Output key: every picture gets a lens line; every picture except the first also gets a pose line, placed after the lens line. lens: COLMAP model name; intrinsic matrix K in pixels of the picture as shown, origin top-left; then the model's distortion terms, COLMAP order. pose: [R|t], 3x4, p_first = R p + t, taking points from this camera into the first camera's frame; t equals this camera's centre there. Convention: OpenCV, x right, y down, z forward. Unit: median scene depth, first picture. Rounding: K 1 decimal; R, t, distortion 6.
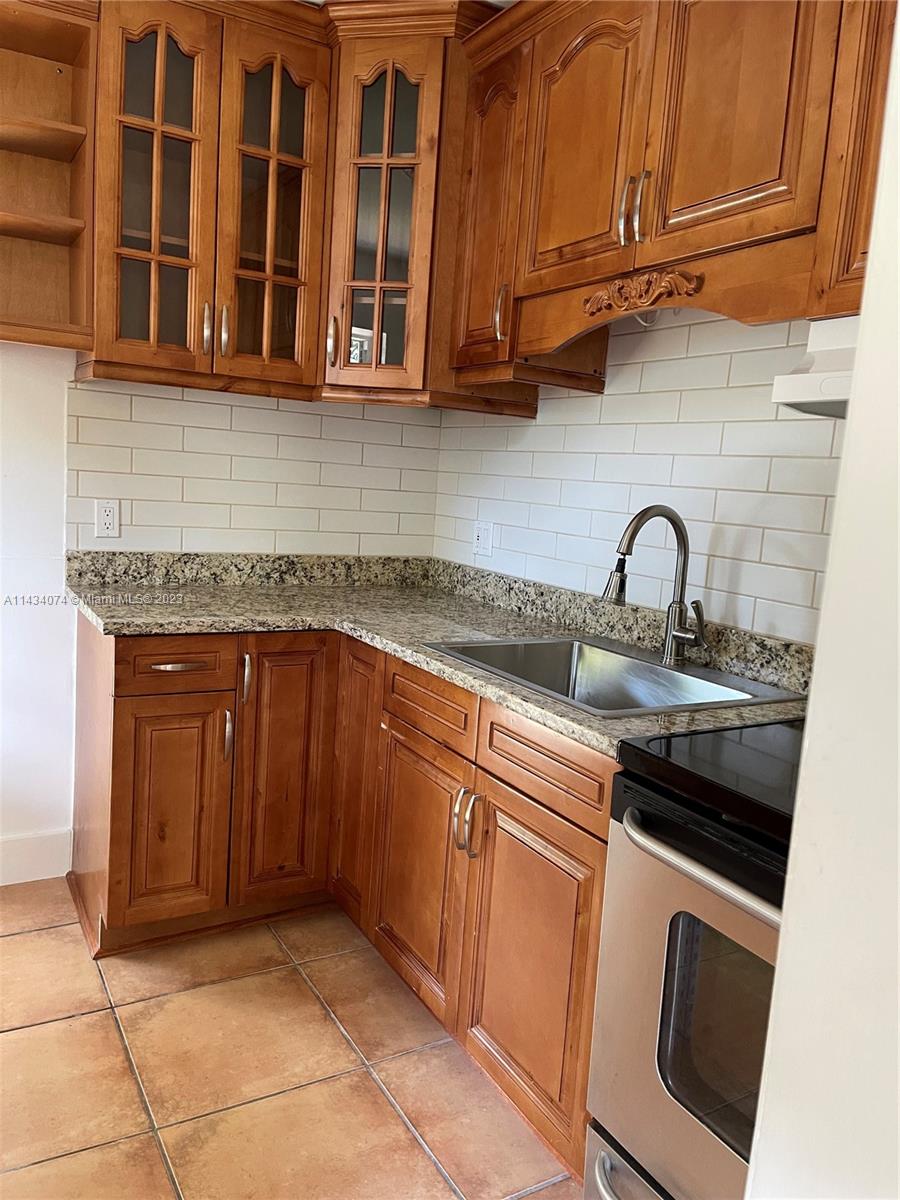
lens RADIAL K [[903.2, 0, 467.9], [0, 903.2, 599.0], [0, 0, 1]] dist [0.028581, -0.014331]
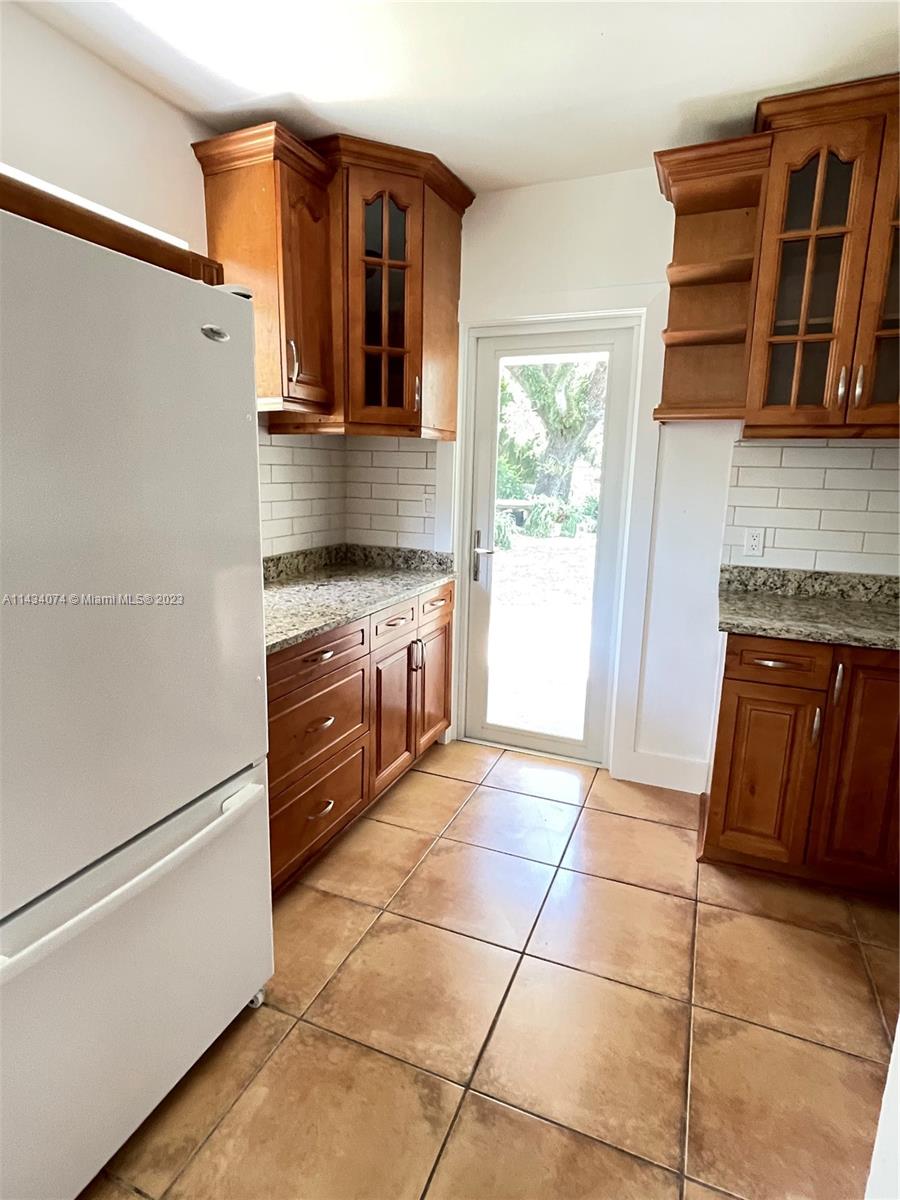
lens RADIAL K [[642.0, 0, 438.4], [0, 642.0, 588.9], [0, 0, 1]] dist [-0.015877, 0.006243]
pose [[0.588077, 0.090215, -0.803758, 0.104556], [-0.086377, 0.995082, 0.048491, -0.030342], [0.804179, 0.040909, 0.592978, 0.089555]]
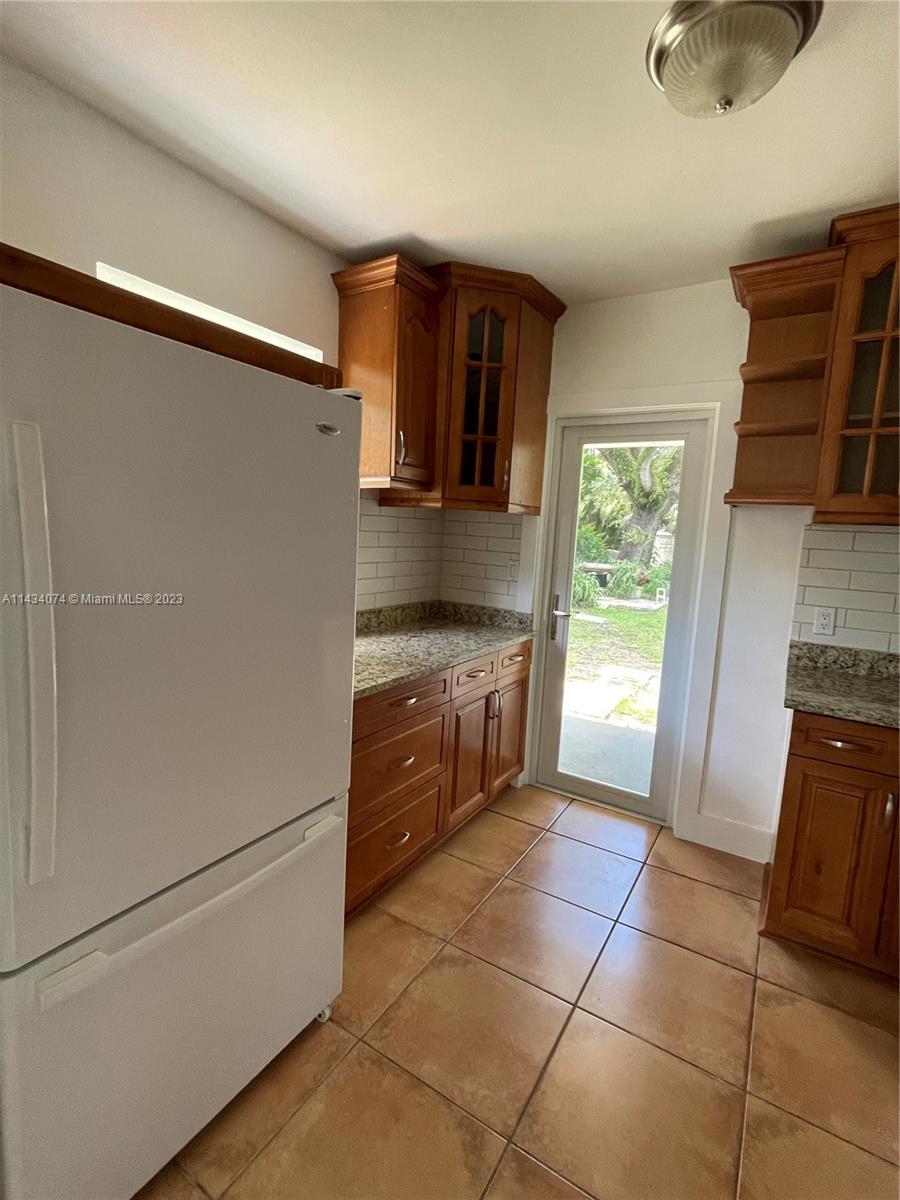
lens RADIAL K [[561.0, 0, 445.4], [0, 561.0, 590.9], [0, 0, 1]] dist [-0.008782, 0.004863]
pose [[0.459259, 0.052653, -0.886741, 0.104373], [-0.140345, 0.990005, -0.013902, -0.048323], [0.877146, 0.130835, 0.462058, 0.112499]]
